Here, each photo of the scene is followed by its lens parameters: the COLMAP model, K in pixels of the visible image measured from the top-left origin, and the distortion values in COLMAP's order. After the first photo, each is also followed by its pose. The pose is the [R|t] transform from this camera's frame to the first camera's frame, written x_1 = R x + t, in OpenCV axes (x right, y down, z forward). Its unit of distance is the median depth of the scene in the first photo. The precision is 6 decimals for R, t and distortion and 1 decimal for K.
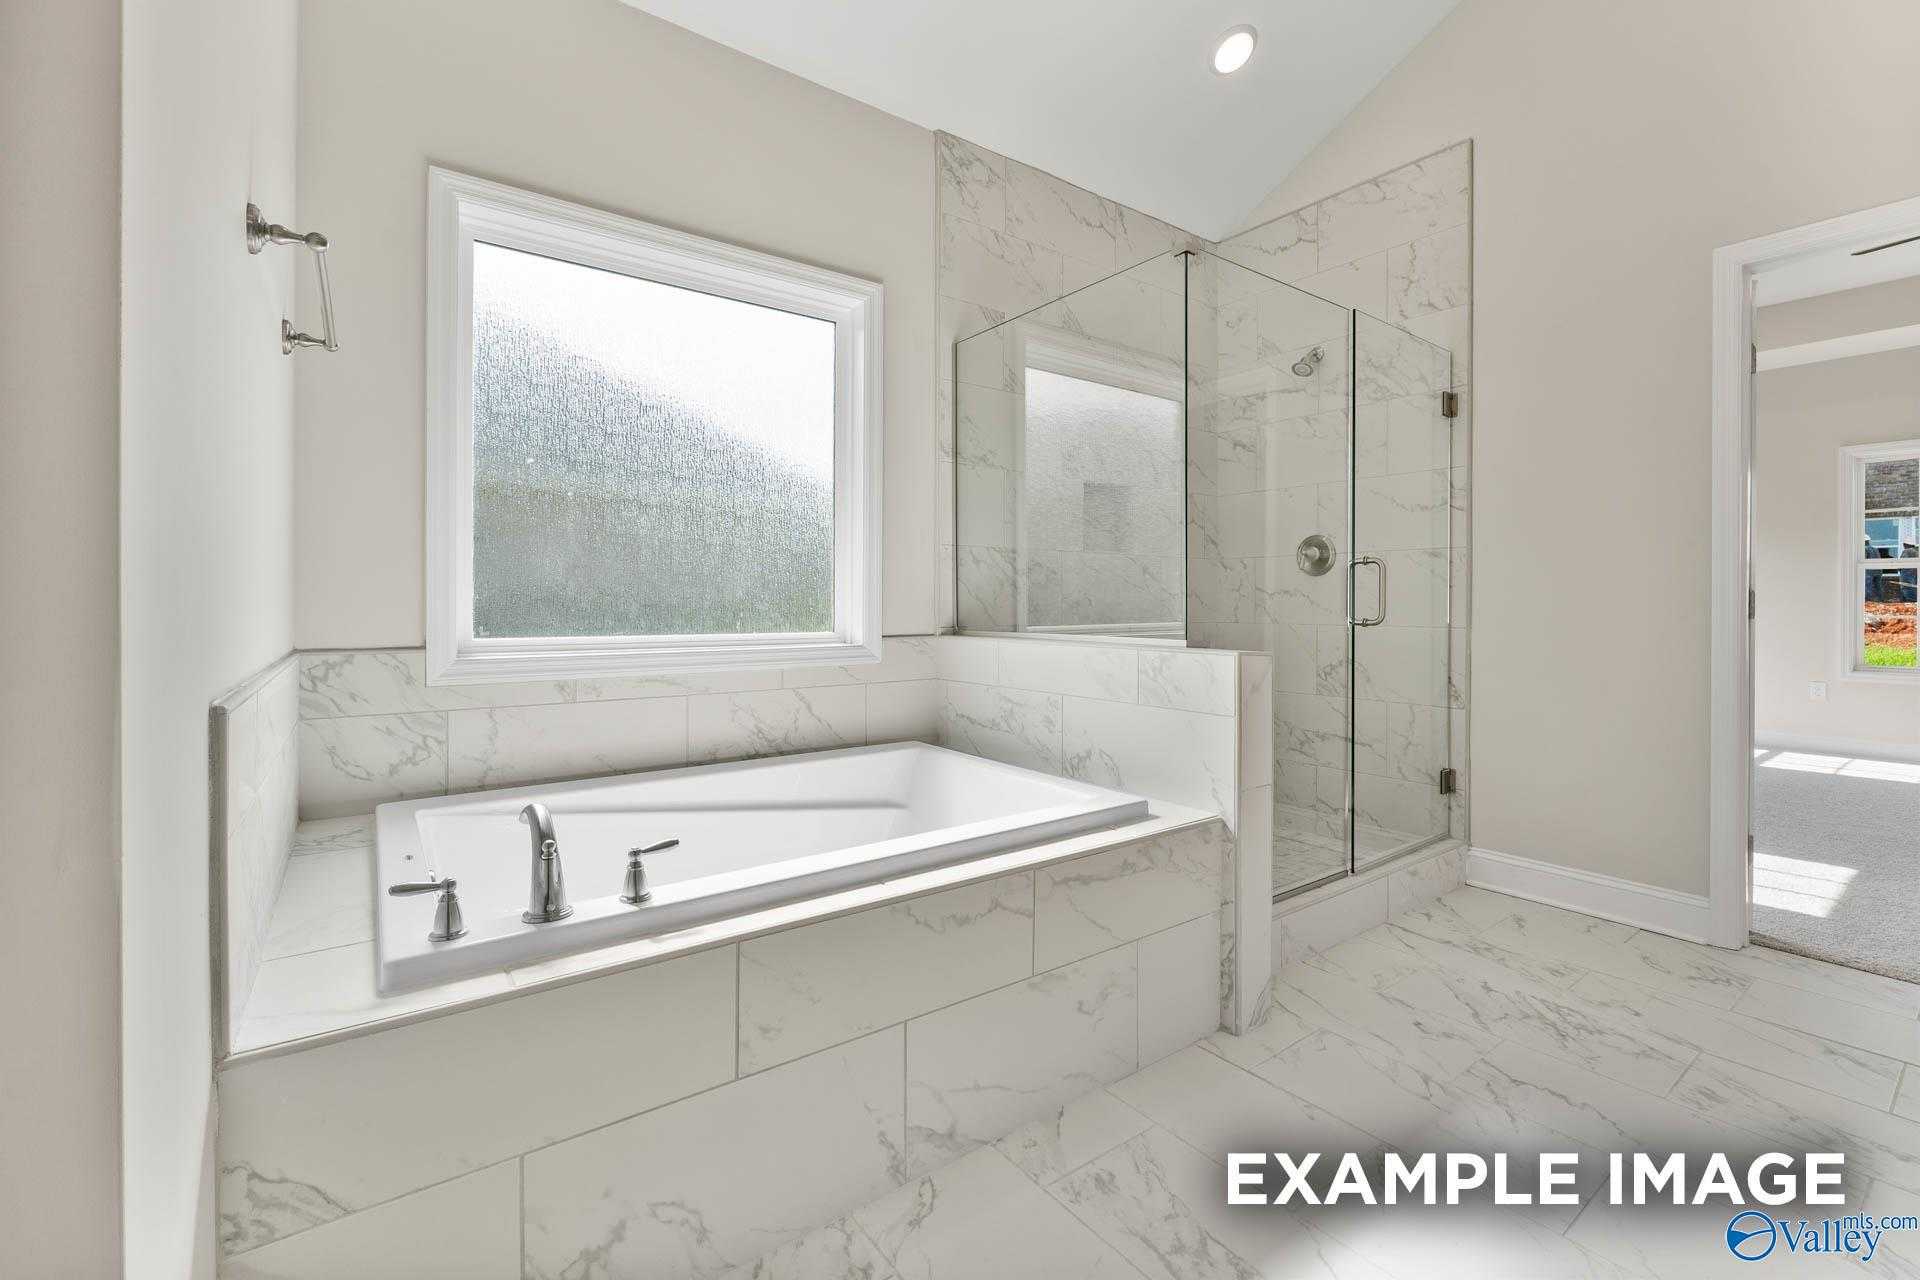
lens RADIAL K [[822.8, 0, 958.6], [0, 822.8, 621.1], [0, 0, 1]] dist [-0.001073, 0.000065]
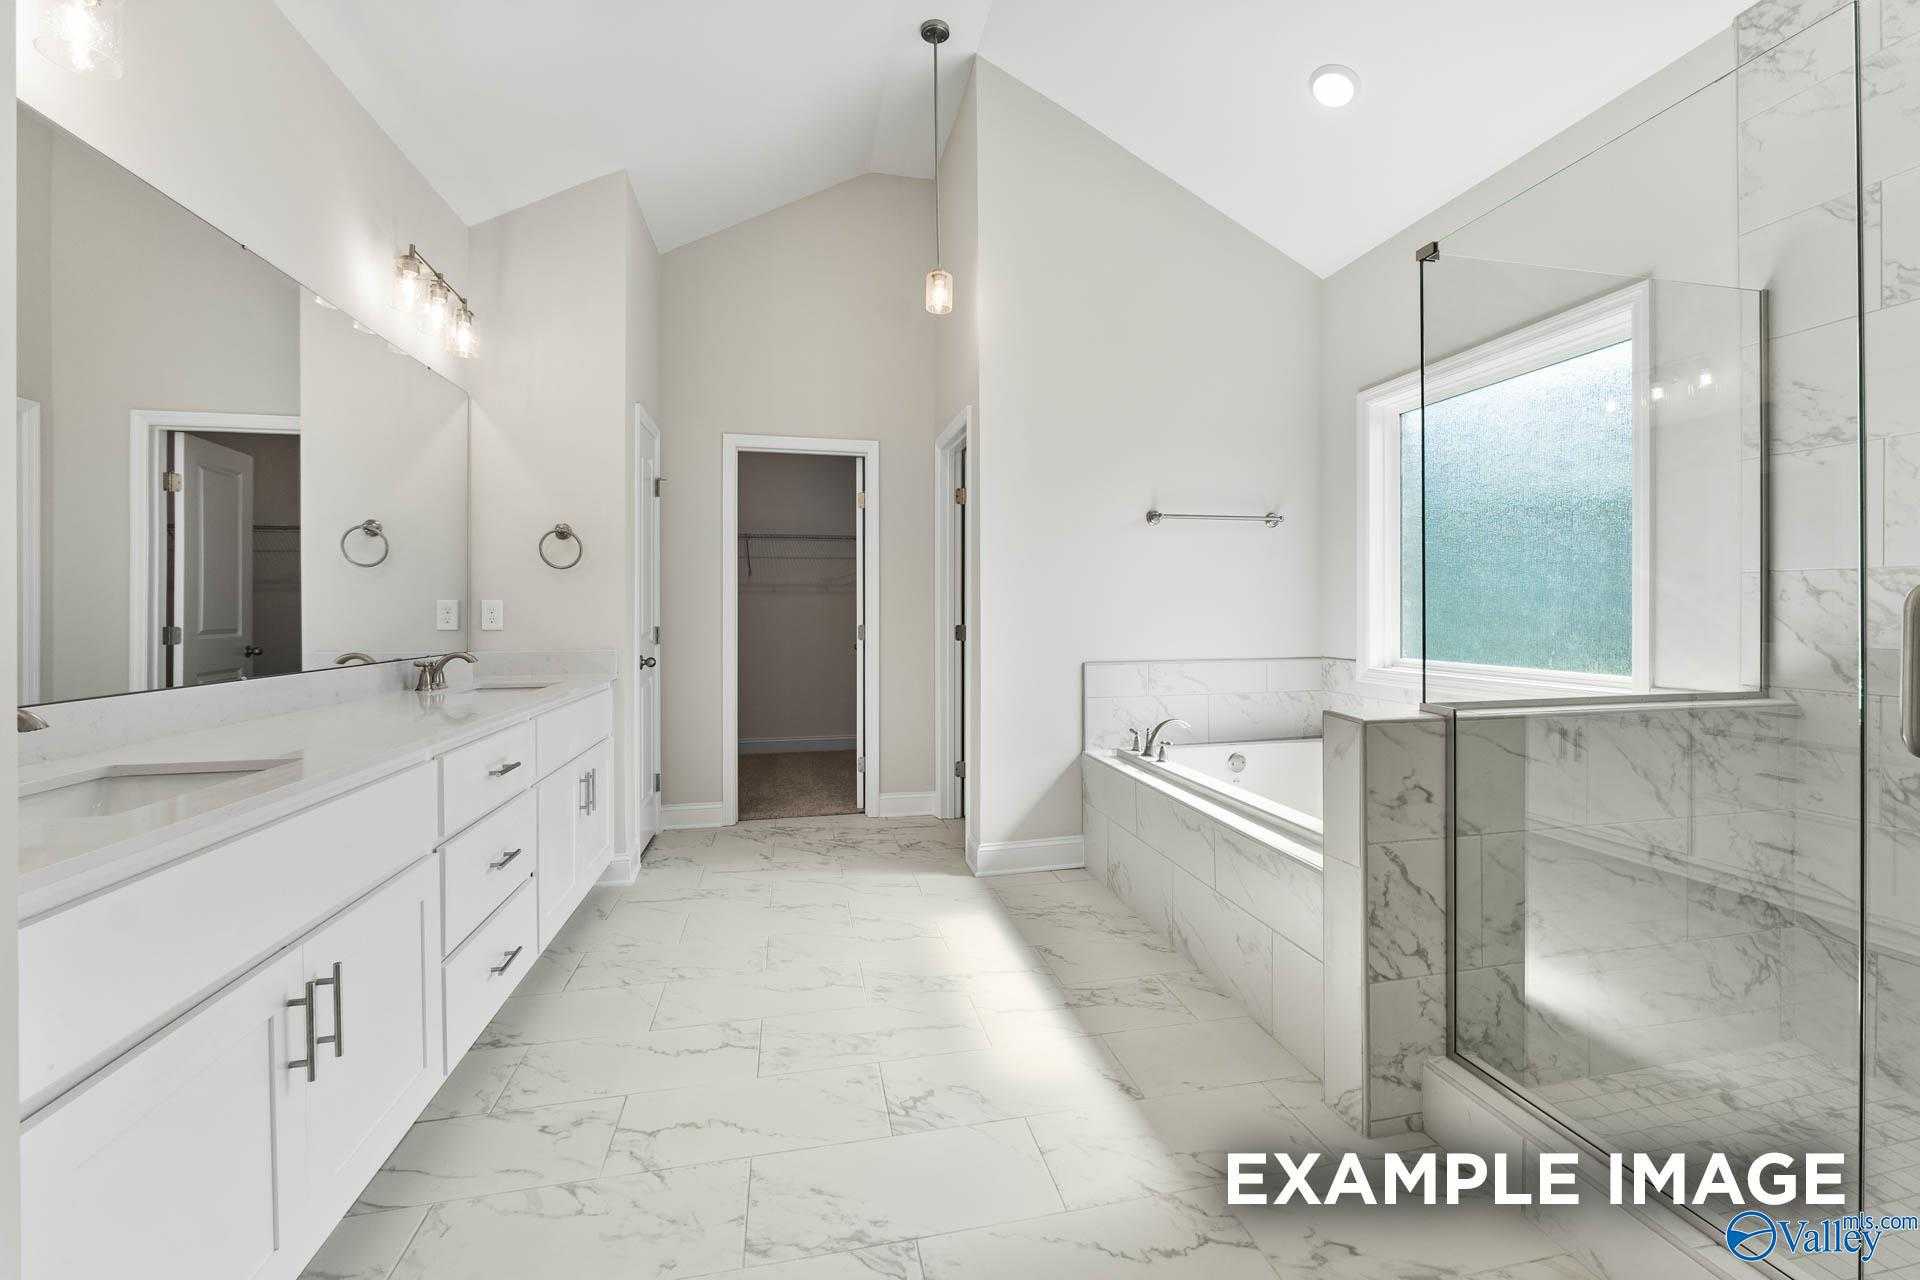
lens RADIAL K [[822.8, 0, 958.6], [0, 822.8, 621.1], [0, 0, 1]] dist [-0.001073, 0.000065]
pose [[-0.429047, 0.014693, -0.903163, 1.383371], [-0.012394, 0.999678, 0.022151, -0.083582], [0.903197, 0.020698, -0.428727, 1.000186]]
